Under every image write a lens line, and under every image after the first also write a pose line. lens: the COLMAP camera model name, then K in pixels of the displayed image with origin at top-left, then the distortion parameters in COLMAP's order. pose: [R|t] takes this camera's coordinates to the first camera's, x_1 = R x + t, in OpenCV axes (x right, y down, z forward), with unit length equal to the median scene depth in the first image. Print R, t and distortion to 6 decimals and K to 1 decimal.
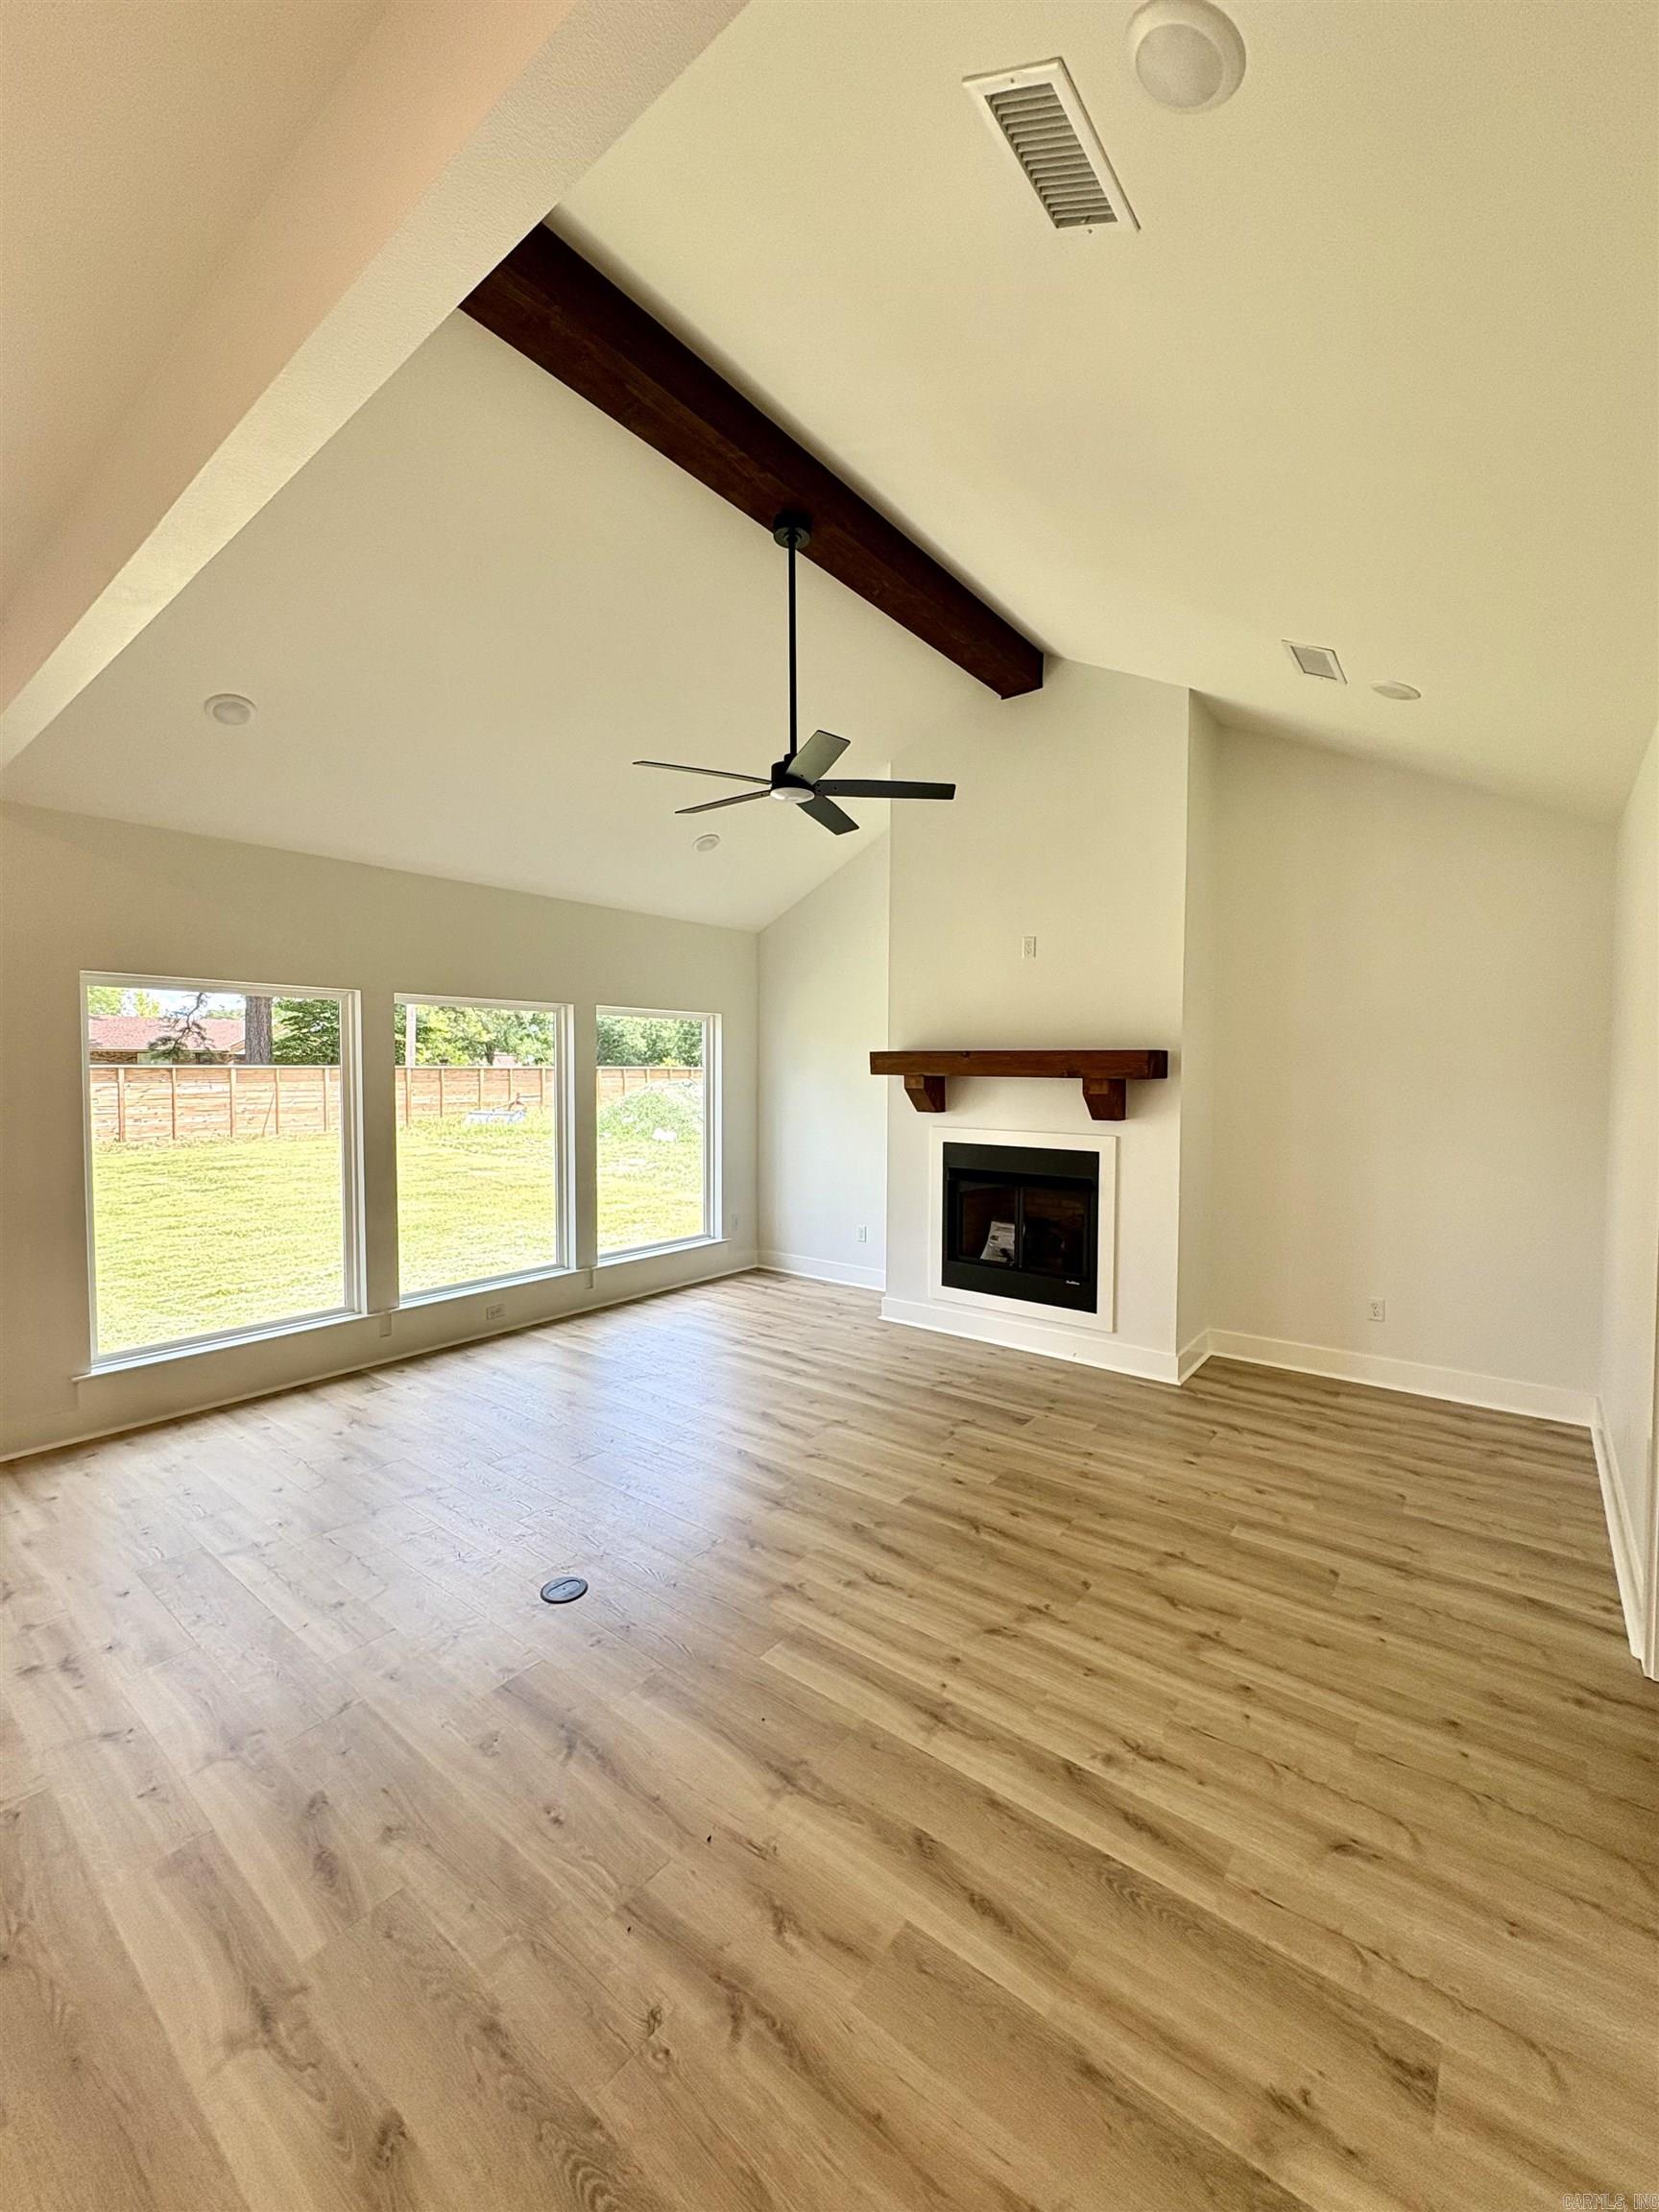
lens RADIAL K [[875.9, 0, 838.8], [0, 875.9, 1108.8], [0, 0, 1]] dist [-0.001628, 0.000767]
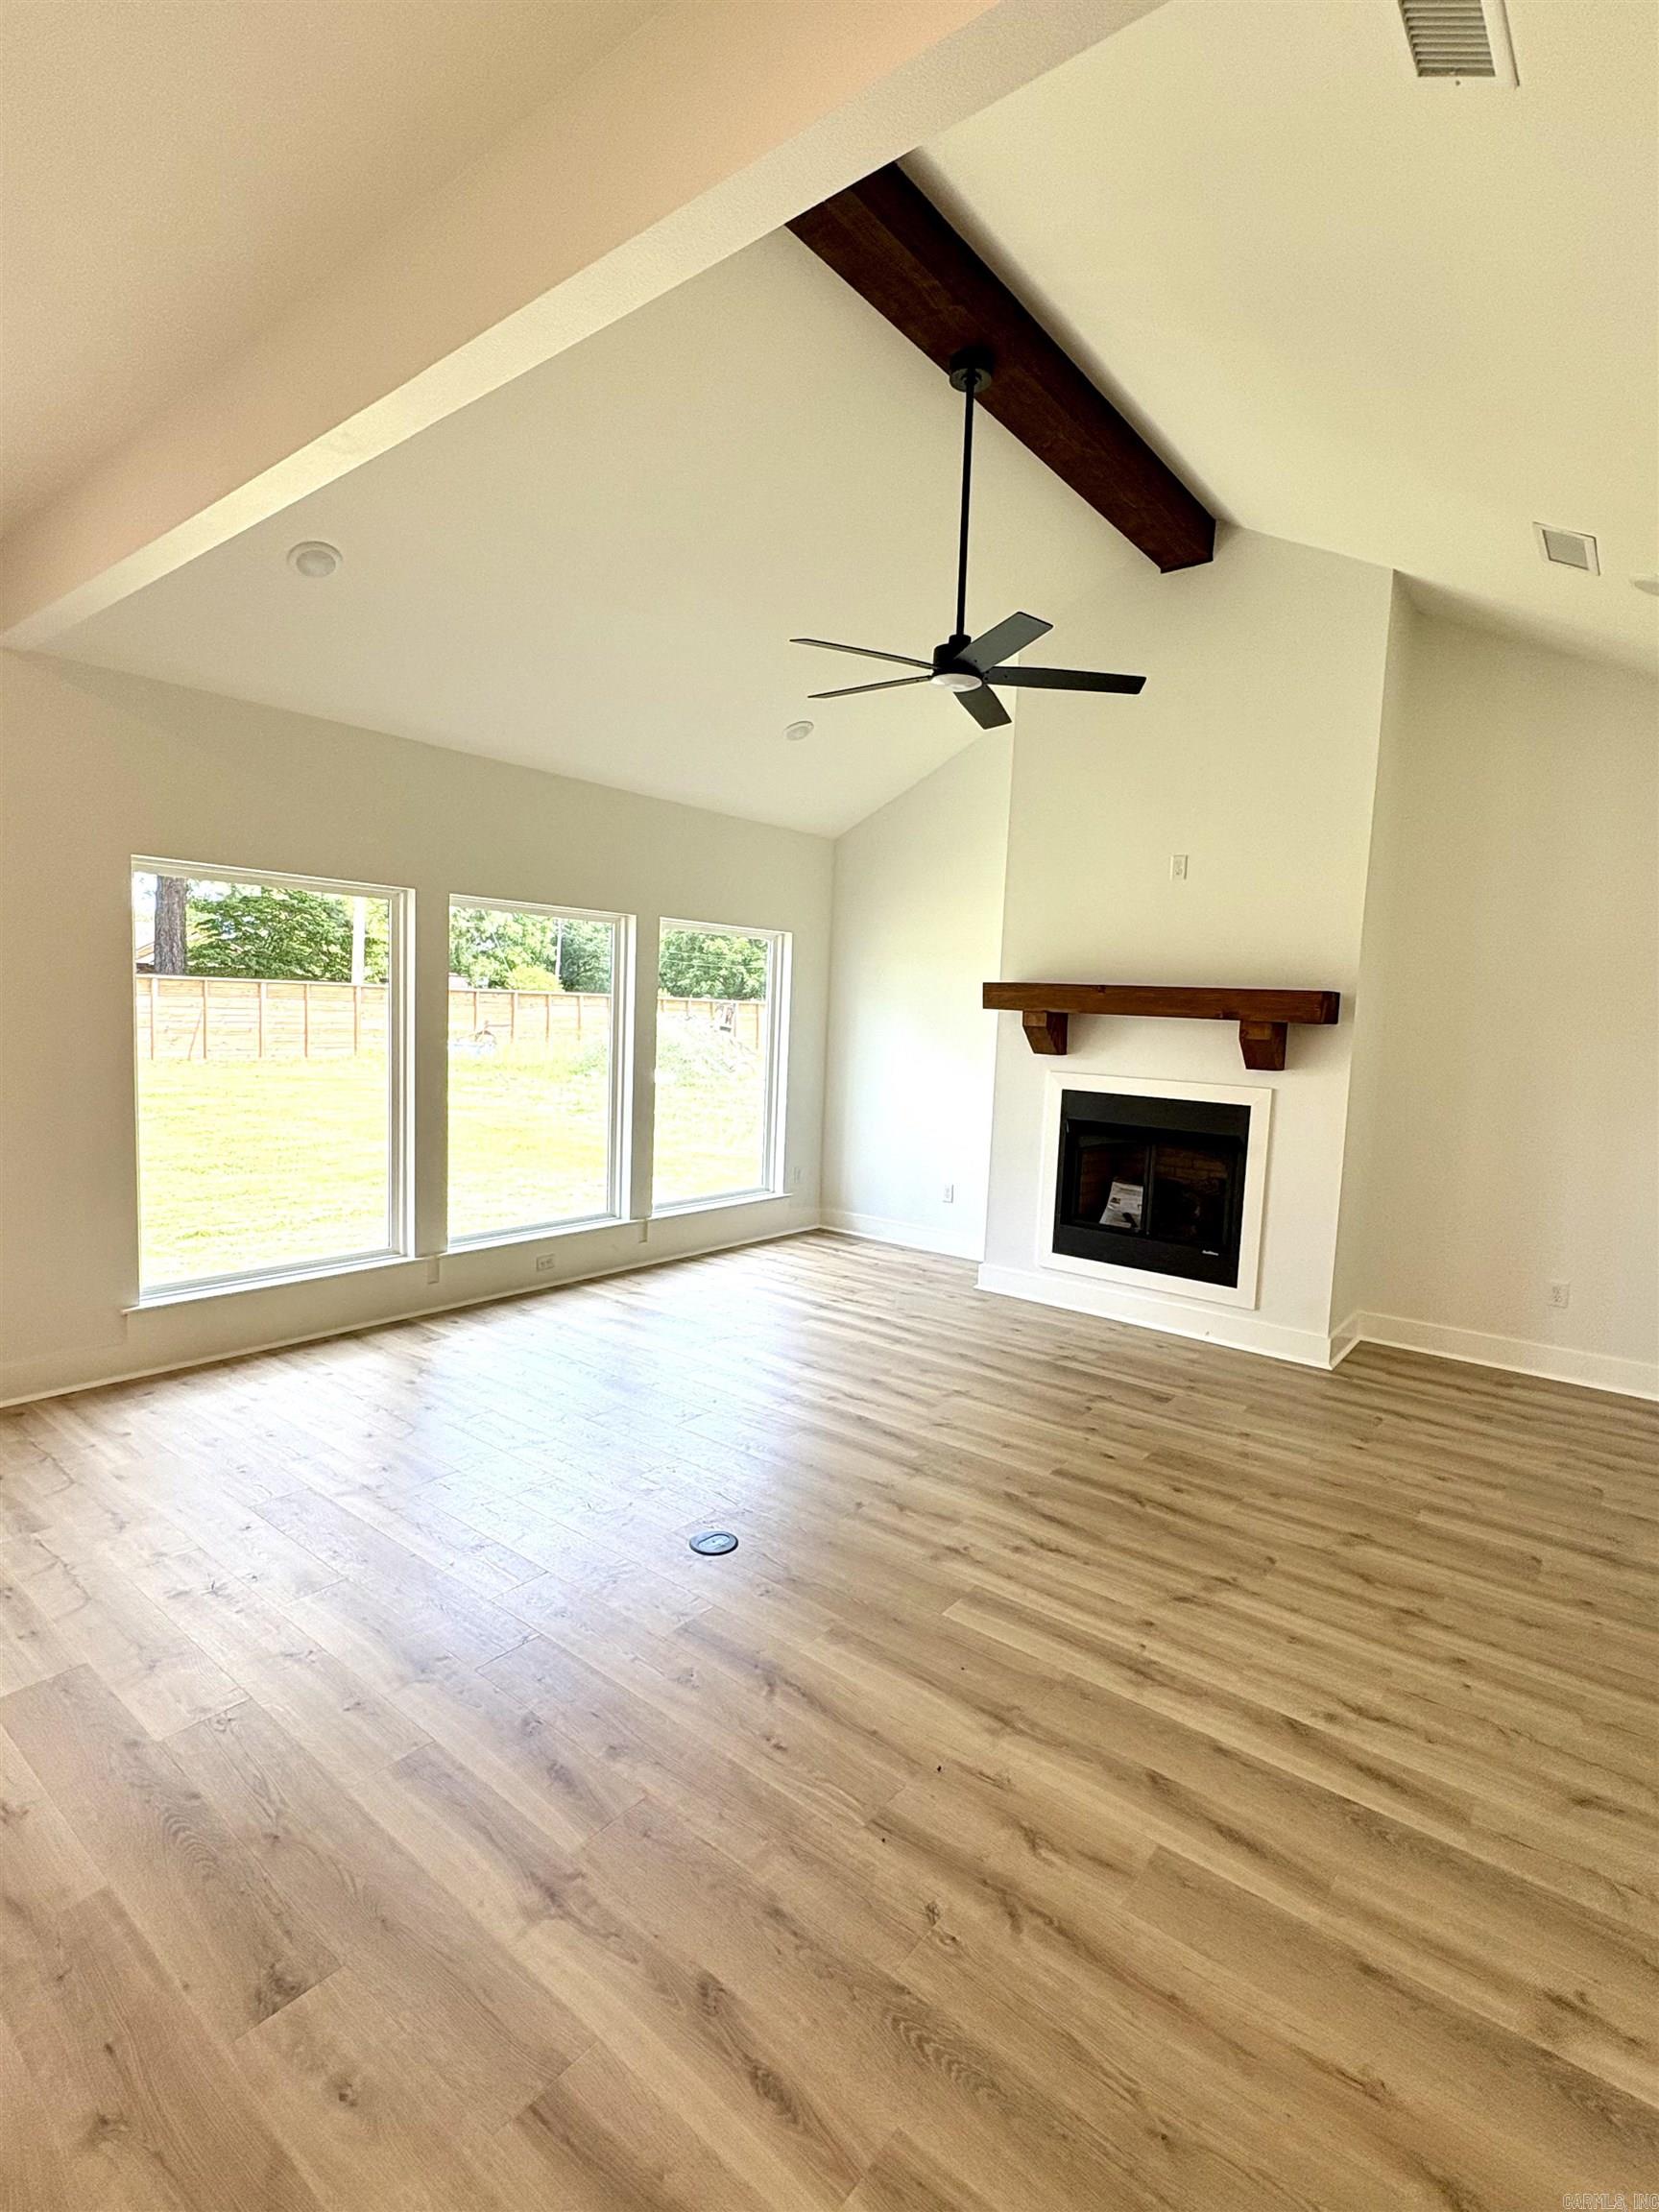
lens RADIAL K [[1054.2, 0, 835.1], [0, 1054.2, 1110.1], [0, 0, 1]] dist [-0.002234, 0.000226]
pose [[0.999279, 0.037613, -0.005250, -0.133332], [-0.037295, 0.997989, 0.051260, 0.017564], [0.007167, -0.051027, 0.998672, -0.068014]]
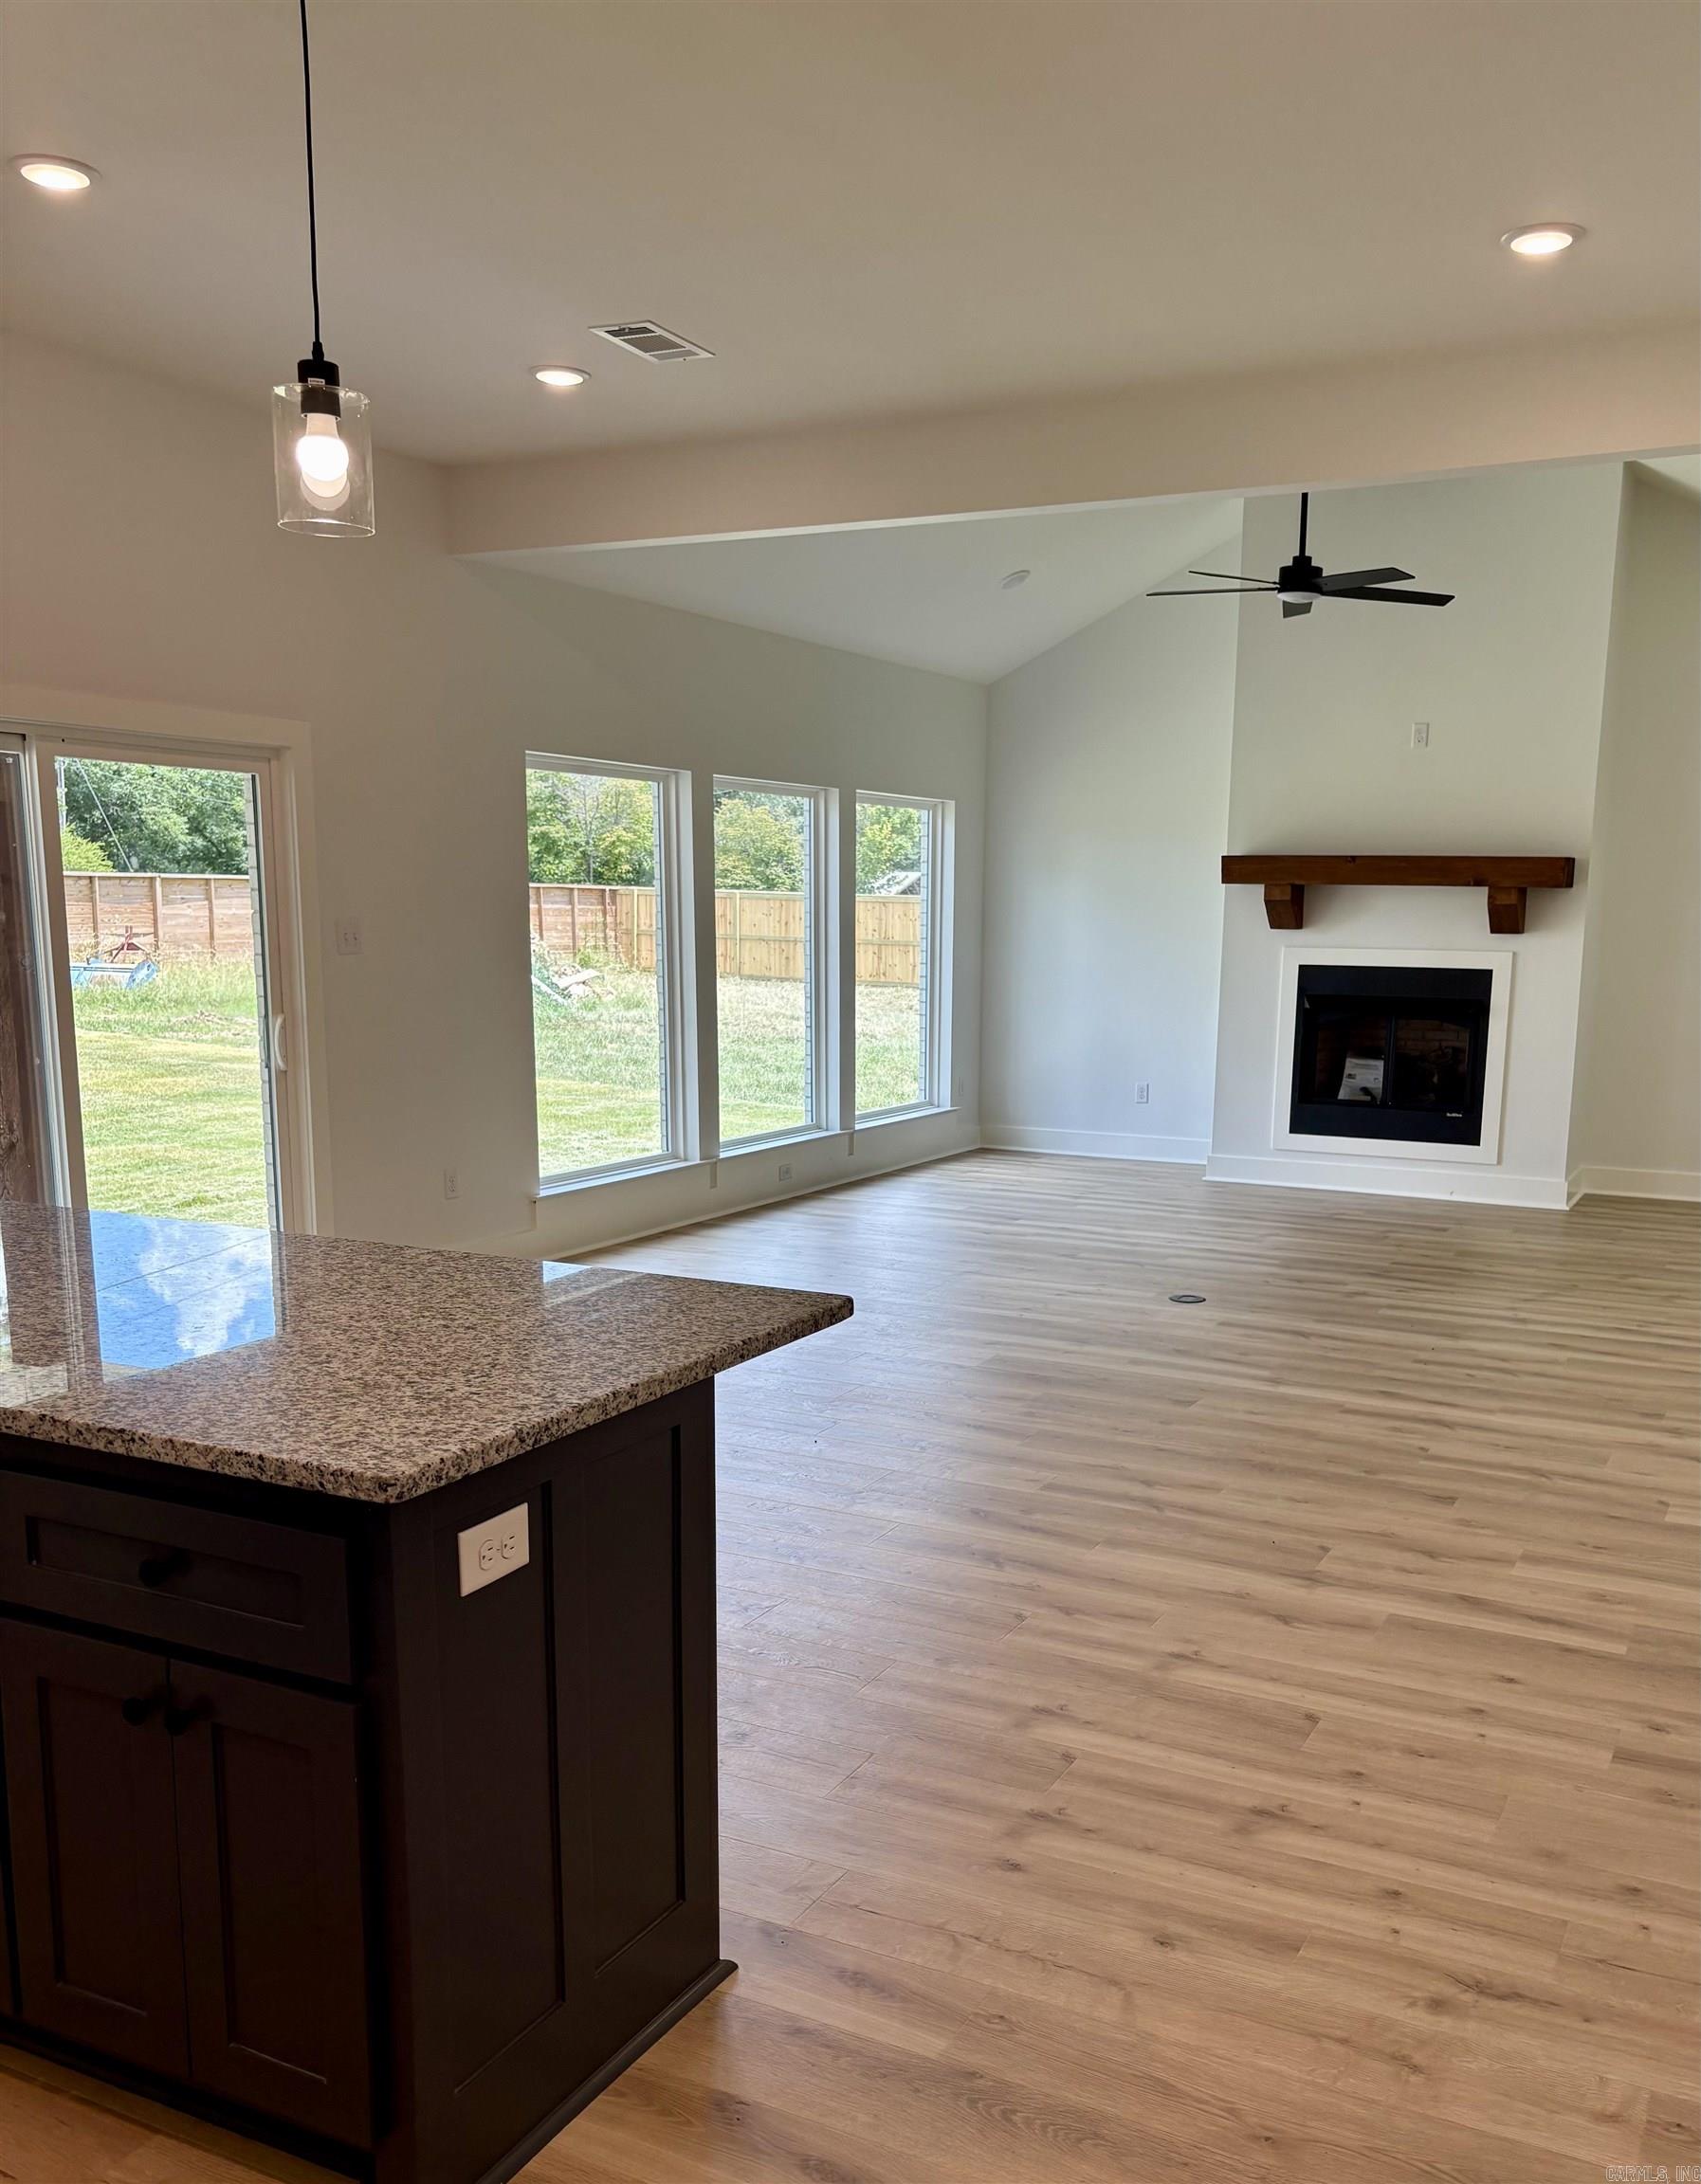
lens RADIAL K [[1934.2, 0, 881.9], [0, 1934.2, 1291.4], [0, 0, 1]] dist [0.025951, -0.023205]
pose [[0.982249, -0.029915, 0.185182, -0.849199], [0.000354, 0.987496, 0.157646, 0.072614], [-0.187583, -0.154782, 0.969977, -1.071818]]
